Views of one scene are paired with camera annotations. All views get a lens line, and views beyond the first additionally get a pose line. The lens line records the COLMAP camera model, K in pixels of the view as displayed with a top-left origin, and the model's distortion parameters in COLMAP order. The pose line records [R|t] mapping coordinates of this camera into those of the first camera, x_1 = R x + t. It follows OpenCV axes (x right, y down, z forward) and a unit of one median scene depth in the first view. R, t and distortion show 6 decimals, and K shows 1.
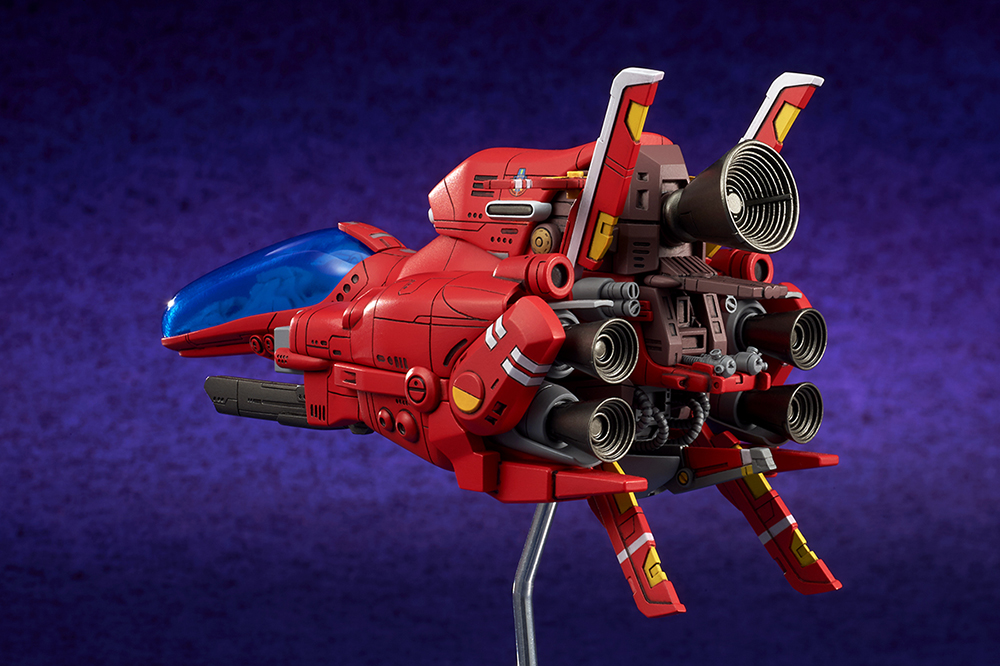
lens RADIAL K [[3127.3, 0, 500.0], [0, 3127.3, 333.0], [0, 0, 1]] dist [-0.204545, -1.295470]
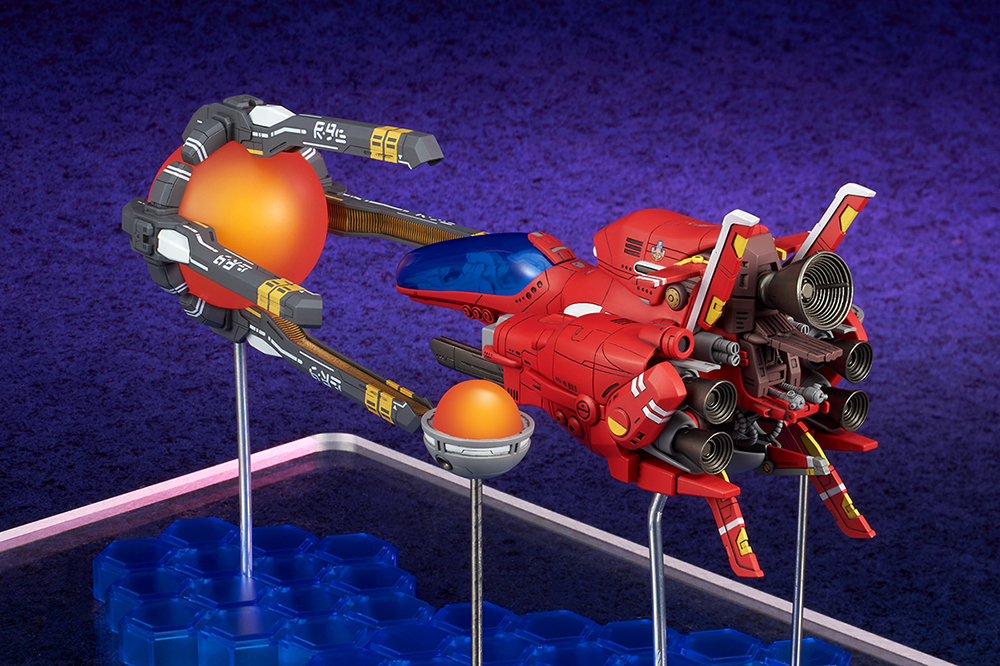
lens RADIAL K [[3127.3, 0, 500.0], [0, 3127.3, 333.0], [0, 0, 1]] dist [-0.204545, -1.295470]
pose [[0.998769, 0.021995, -0.044461, -0.001675], [-0.010980, 0.972113, 0.234256, -0.353705], [0.048373, -0.233480, 0.971158, -0.395457]]
